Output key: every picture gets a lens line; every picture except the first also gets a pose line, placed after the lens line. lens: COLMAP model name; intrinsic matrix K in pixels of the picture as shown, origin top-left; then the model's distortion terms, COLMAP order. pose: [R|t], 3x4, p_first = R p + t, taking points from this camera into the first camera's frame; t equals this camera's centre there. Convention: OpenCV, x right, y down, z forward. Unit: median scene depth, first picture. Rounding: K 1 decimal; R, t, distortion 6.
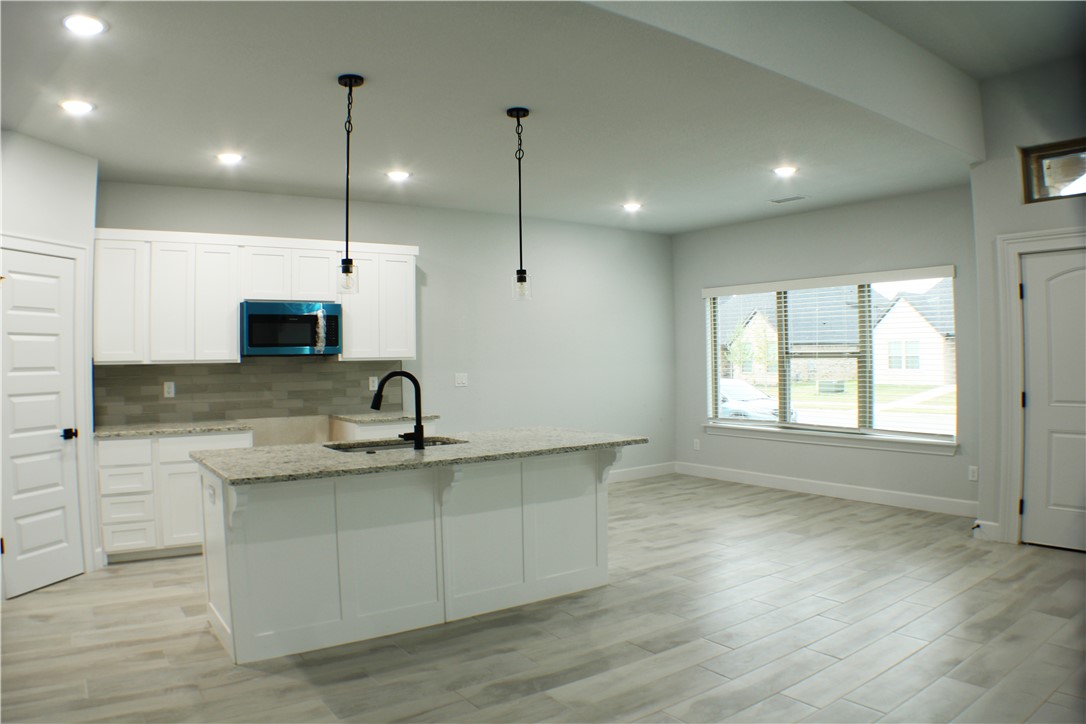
lens RADIAL K [[690.4, 0, 542.7], [0, 690.4, 345.3], [0, 0, 1]] dist [-0.175885, 0.045384]
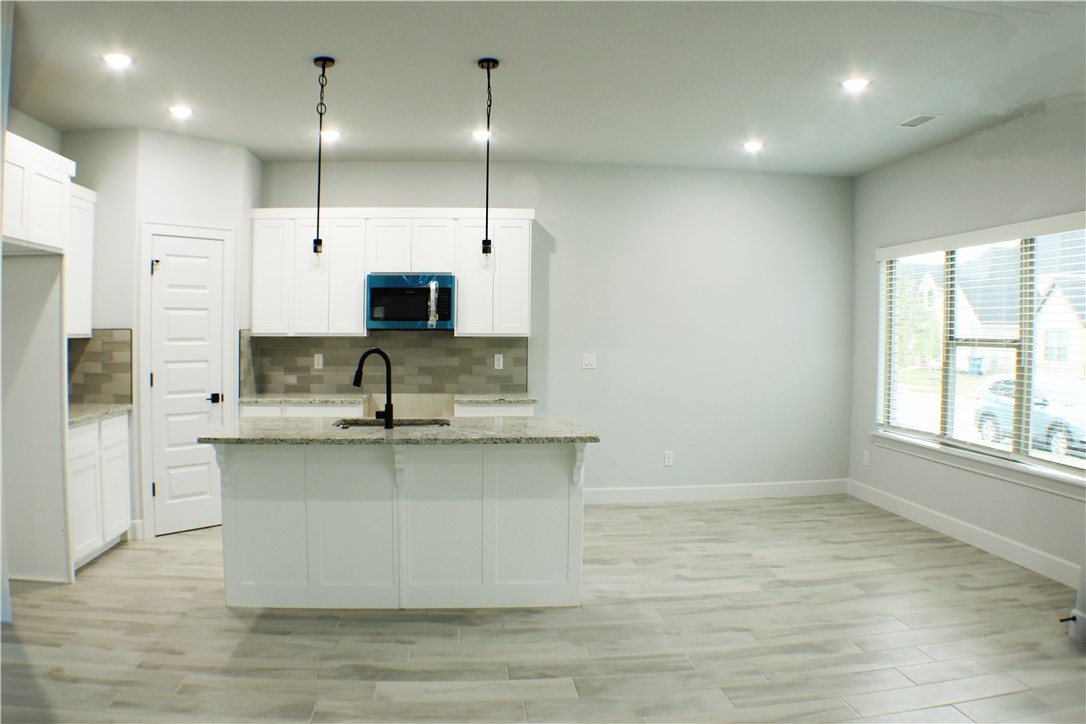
lens RADIAL K [[854.0, 0, 542.5], [0, 854.0, 347.1], [0, 0, 1]] dist [-0.257027, 0.076101]
pose [[0.849923, 0.026450, -0.526243, 0.477754], [-0.008467, 0.999296, 0.036552, -0.006849], [0.526839, -0.026611, 0.849548, 0.074115]]
